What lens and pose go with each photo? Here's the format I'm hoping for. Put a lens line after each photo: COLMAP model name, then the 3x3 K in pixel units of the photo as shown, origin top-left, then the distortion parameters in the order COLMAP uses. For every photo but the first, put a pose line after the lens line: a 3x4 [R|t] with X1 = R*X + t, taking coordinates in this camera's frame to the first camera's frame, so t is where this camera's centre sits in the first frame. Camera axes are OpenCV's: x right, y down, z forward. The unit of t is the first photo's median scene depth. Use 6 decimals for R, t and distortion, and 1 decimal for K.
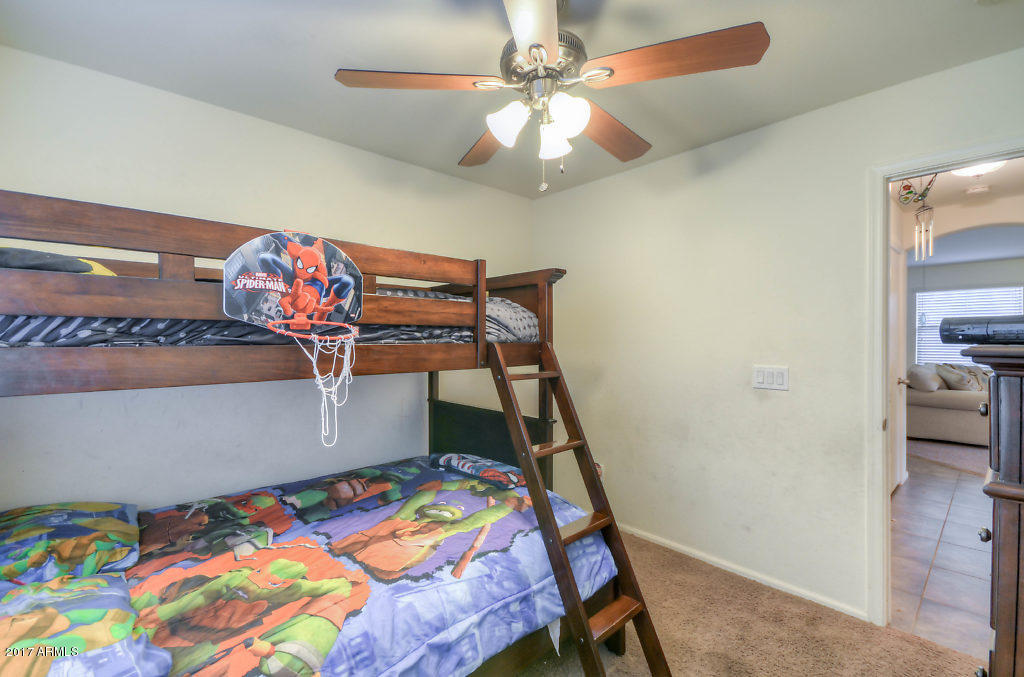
lens RADIAL K [[462.0, 0, 515.8], [0, 462.0, 336.8], [0, 0, 1]] dist [0.014195, 0.000847]
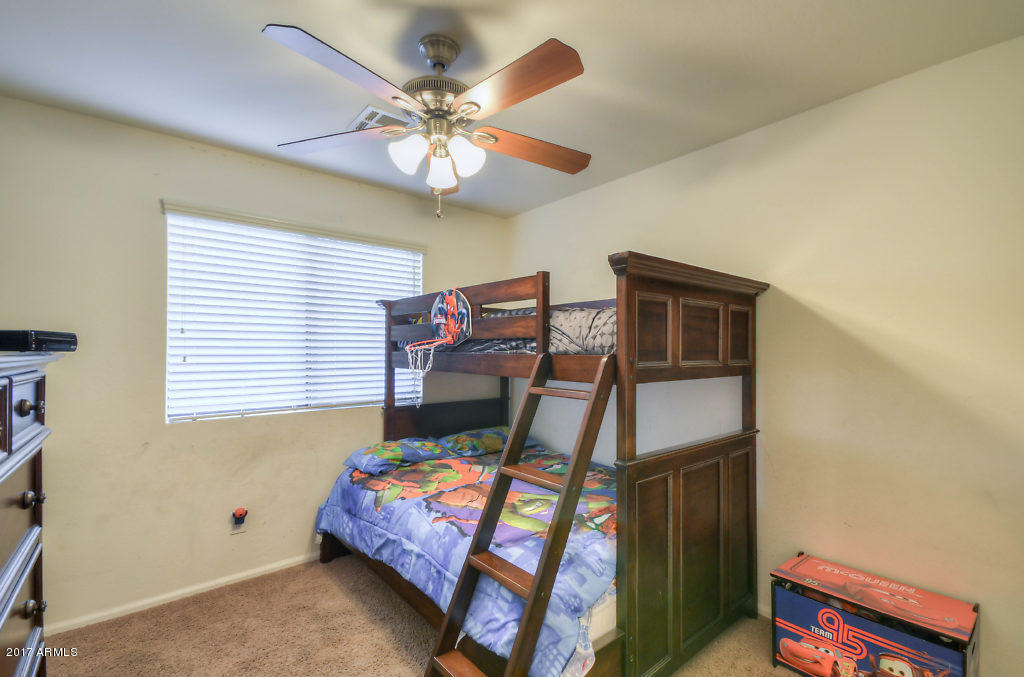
lens RADIAL K [[462.0, 0, 516.4], [0, 462.0, 346.4], [0, 0, 1]] dist [0.014195, 0.000847]
pose [[-0.078252, -0.007724, -0.996904, 1.198311], [-0.002047, 0.999969, -0.007587, 0.006258], [0.996931, 0.001447, -0.078266, 1.318141]]
